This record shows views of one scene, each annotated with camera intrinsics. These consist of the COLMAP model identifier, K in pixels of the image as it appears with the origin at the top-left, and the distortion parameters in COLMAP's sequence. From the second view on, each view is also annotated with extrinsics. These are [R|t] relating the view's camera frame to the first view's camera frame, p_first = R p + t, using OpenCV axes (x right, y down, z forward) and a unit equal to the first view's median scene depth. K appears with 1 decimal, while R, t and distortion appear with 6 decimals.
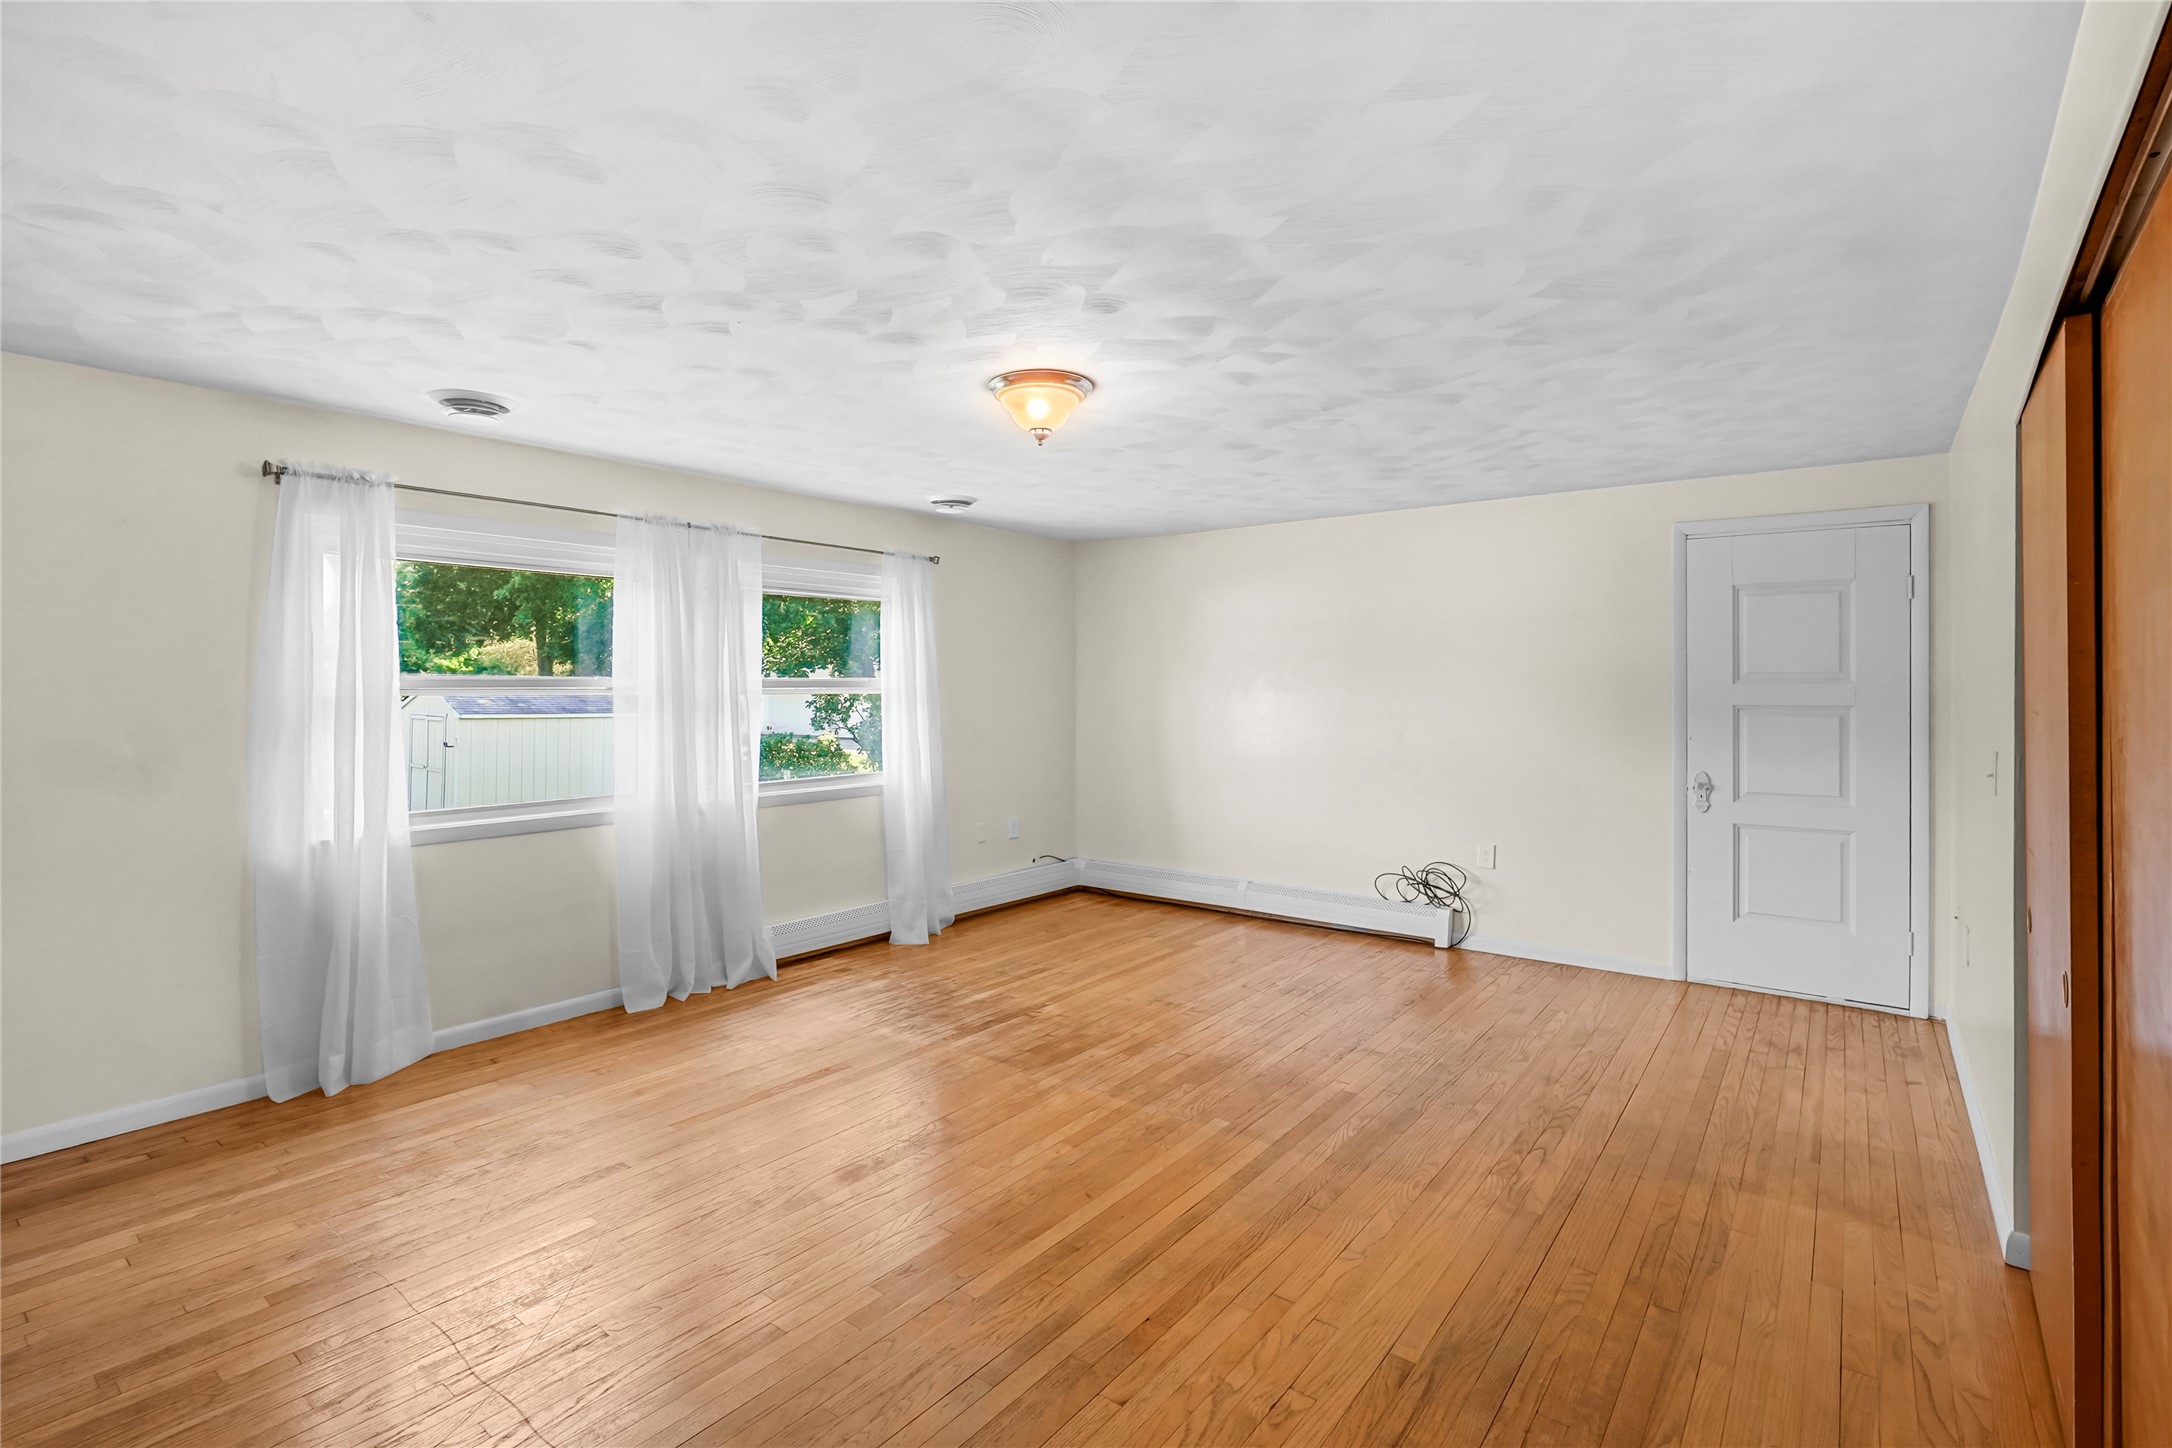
lens RADIAL K [[989.8, 0, 1091.2], [0, 989.8, 718.0], [0, 0, 1]] dist [-0.021889, 0.010796]
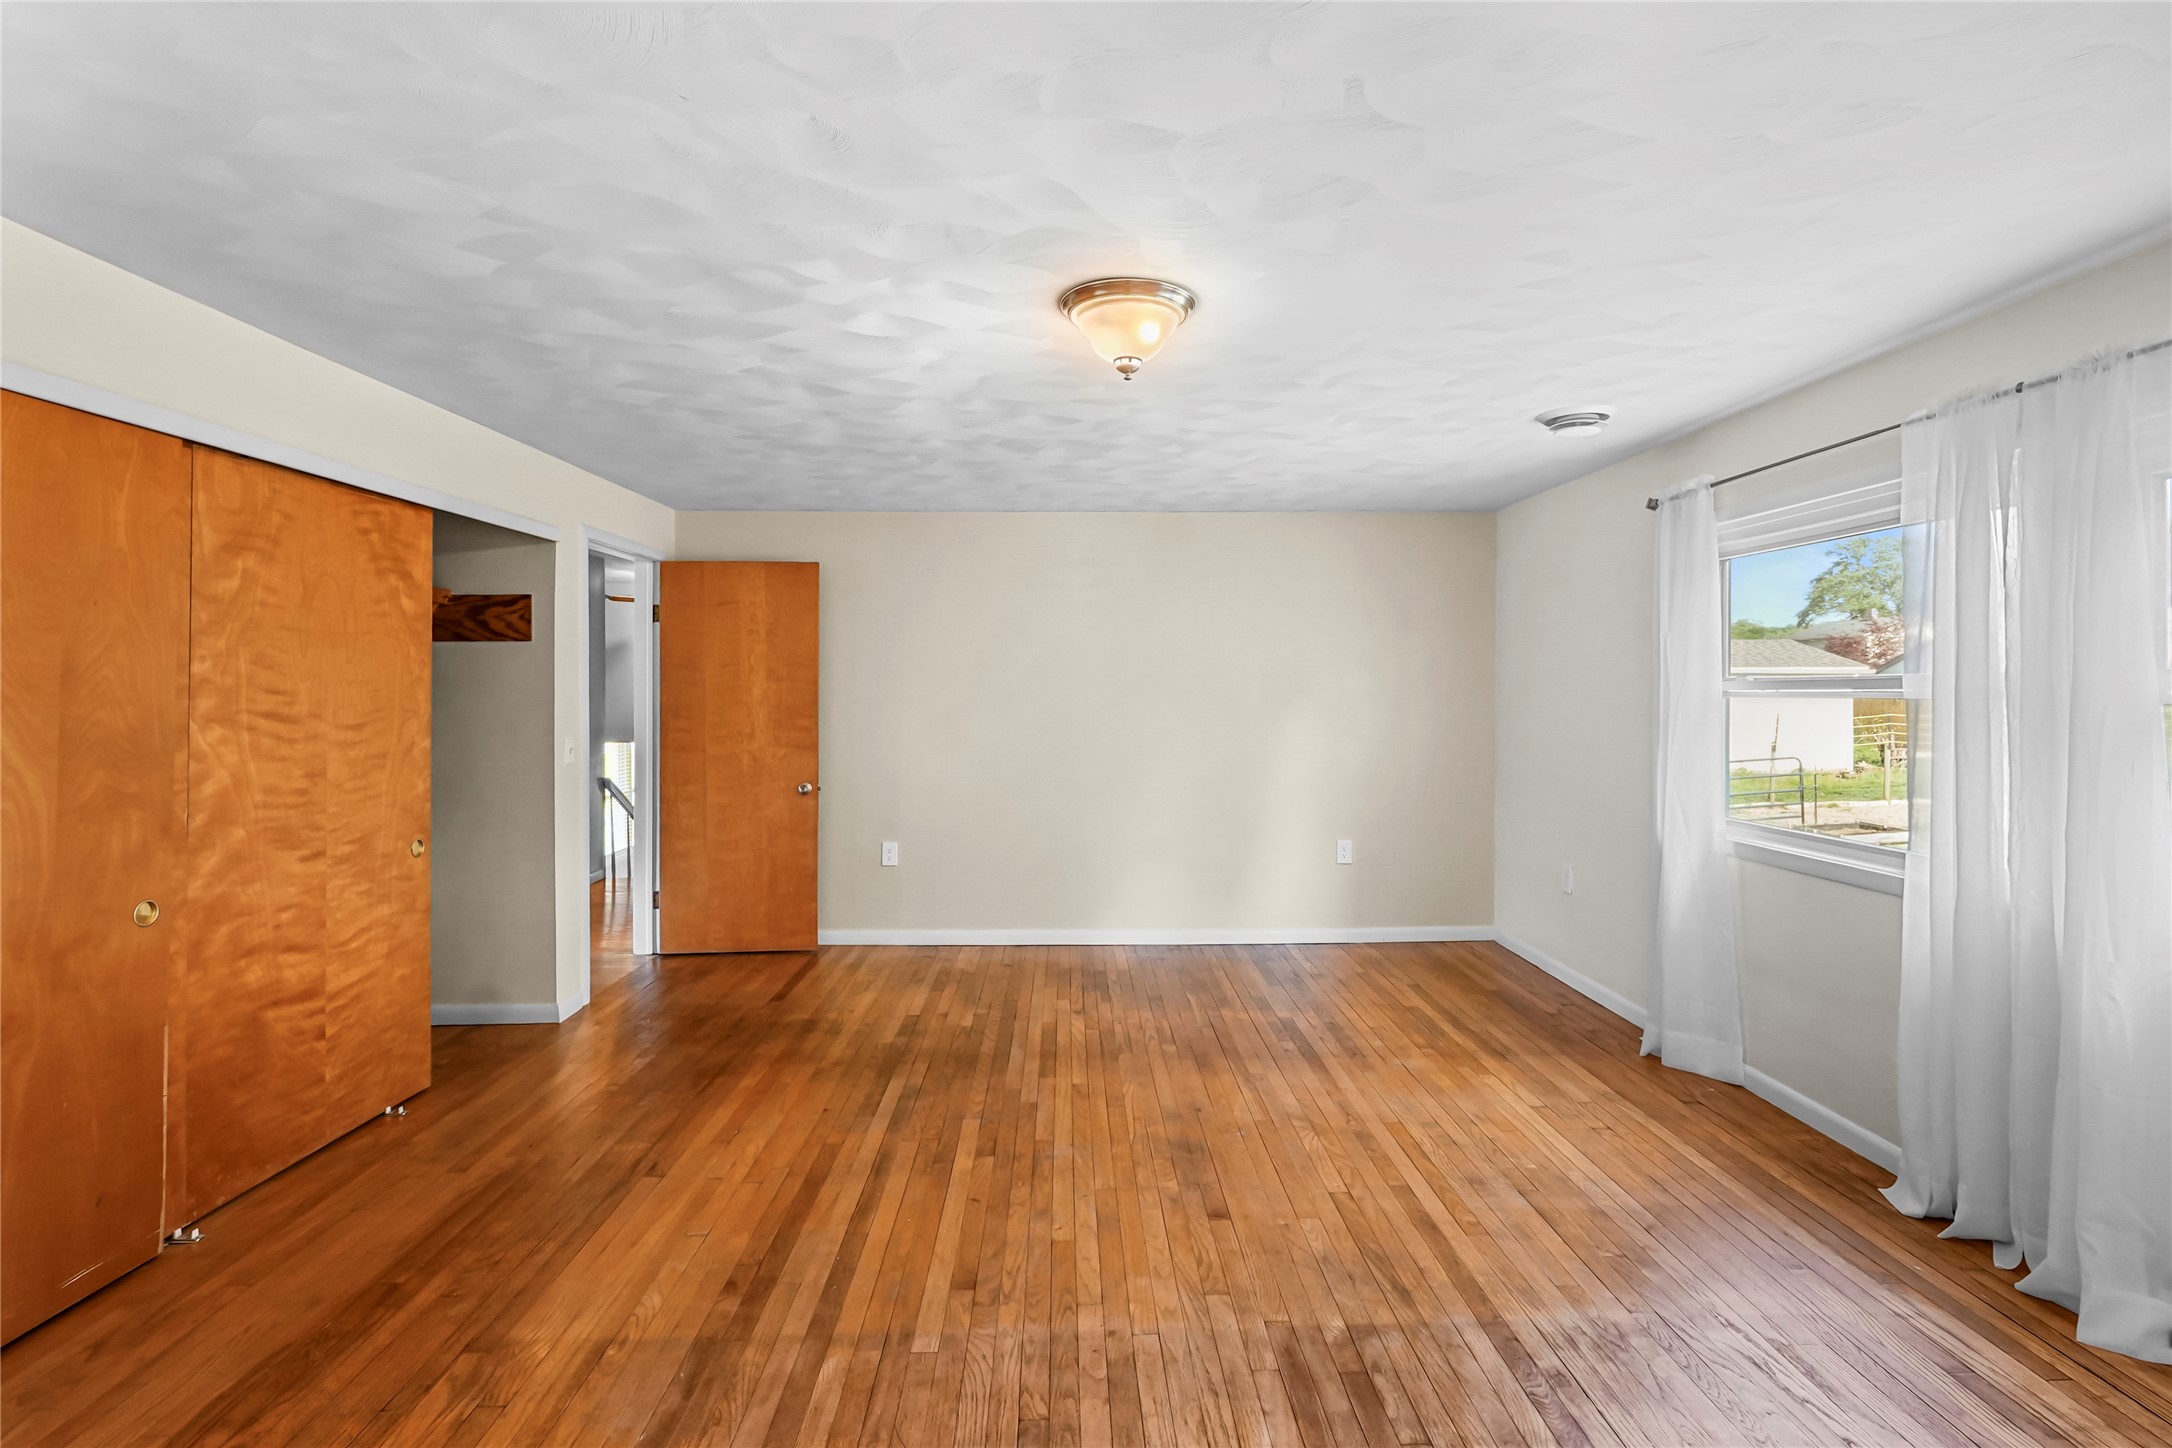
lens RADIAL K [[989.8, 0, 1091.2], [0, 989.8, 718.0], [0, 0, 1]] dist [-0.021889, 0.010796]
pose [[-0.769361, 0.018583, -0.638543, 0.400177], [-0.018854, 0.998481, 0.051775, -0.042340], [0.638536, 0.051873, -0.767842, 1.357519]]
